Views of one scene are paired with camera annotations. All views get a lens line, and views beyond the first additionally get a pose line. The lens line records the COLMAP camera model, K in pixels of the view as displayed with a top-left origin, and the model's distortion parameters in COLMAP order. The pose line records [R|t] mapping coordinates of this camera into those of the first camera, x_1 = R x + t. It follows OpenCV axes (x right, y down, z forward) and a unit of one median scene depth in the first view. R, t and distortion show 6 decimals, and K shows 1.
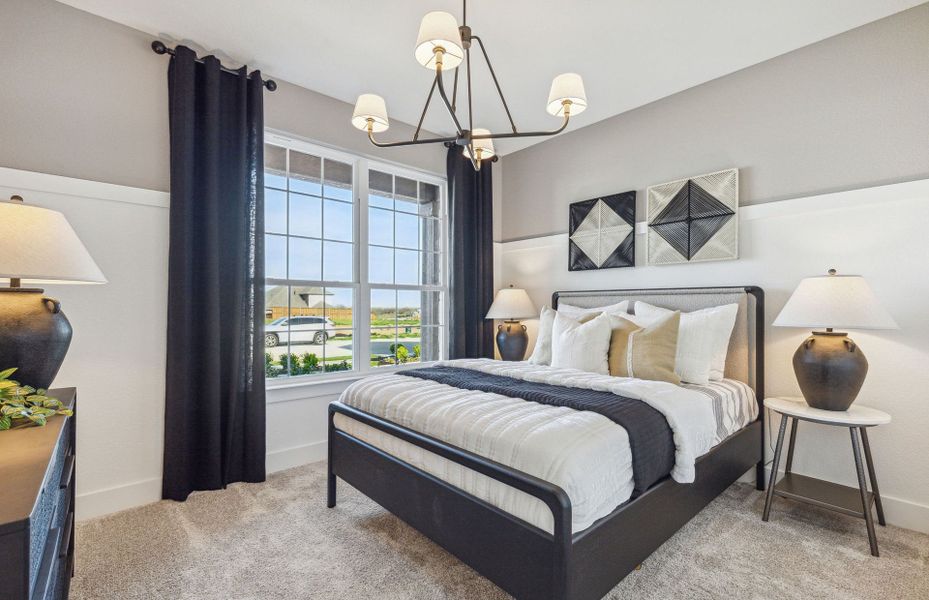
lens RADIAL K [[415.3, 0, 463.2], [0, 415.3, 304.5], [0, 0, 1]] dist [0.002268, 0.000434]
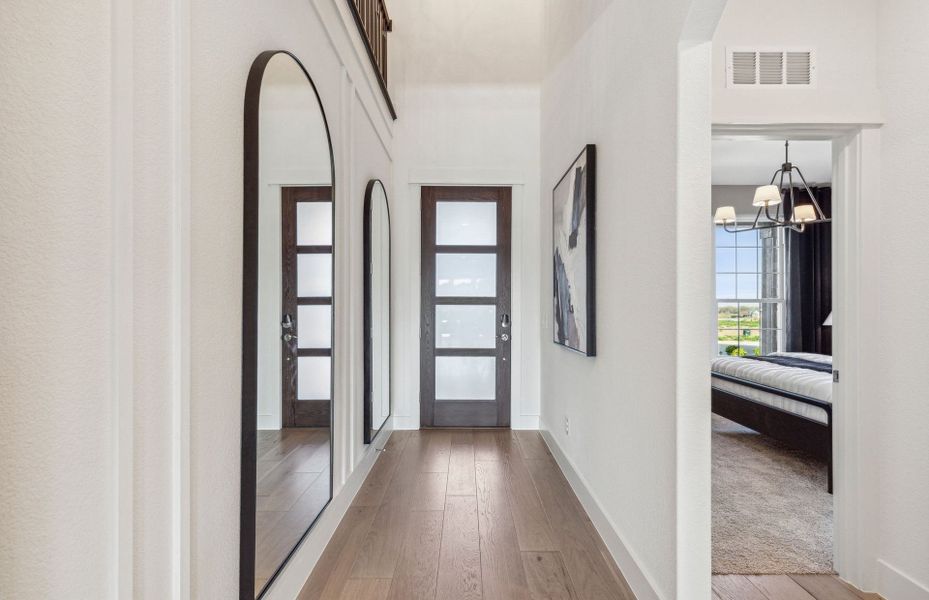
lens RADIAL K [[415.3, 0, 463.2], [0, 415.3, 304.5], [0, 0, 1]] dist [0.002268, 0.000434]
pose [[0.745921, -0.004796, -0.666018, 0.079409], [0.007084, 0.999975, 0.000734, -0.036180], [0.665997, -0.005266, 0.745936, -0.651016]]
